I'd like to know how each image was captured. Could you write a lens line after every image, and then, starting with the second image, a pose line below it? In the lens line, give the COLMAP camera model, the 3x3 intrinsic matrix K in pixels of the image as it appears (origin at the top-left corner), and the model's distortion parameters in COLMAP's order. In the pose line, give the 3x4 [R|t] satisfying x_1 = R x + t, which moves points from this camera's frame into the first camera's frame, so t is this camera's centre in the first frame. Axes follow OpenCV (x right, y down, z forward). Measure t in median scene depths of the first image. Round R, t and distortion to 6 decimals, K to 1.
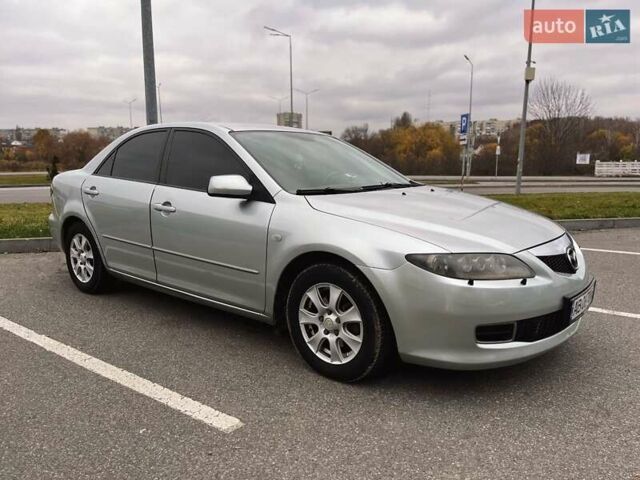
lens RADIAL K [[474.0, 0, 320.0], [0, 474.0, 240.0], [0, 0, 1]] dist [0.037737, -0.046743]
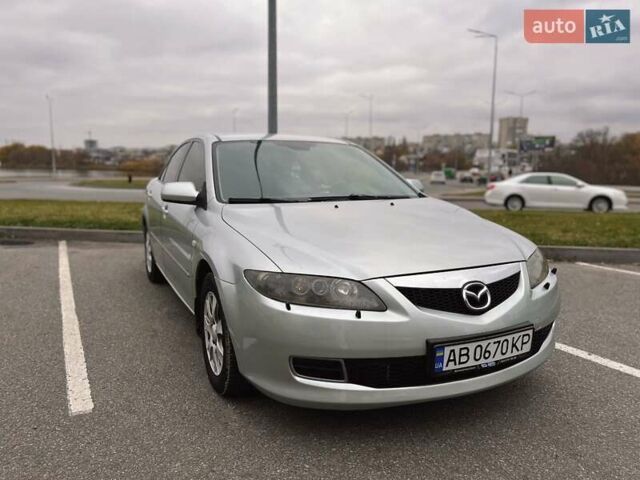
lens RADIAL K [[474.0, 0, 320.0], [0, 474.0, 240.0], [0, 0, 1]] dist [0.037737, -0.046743]
pose [[0.916897, 0.070506, -0.392846, 0.651153], [-0.075954, 0.997110, 0.001679, -0.039253], [0.391829, 0.028299, 0.919603, 0.177687]]
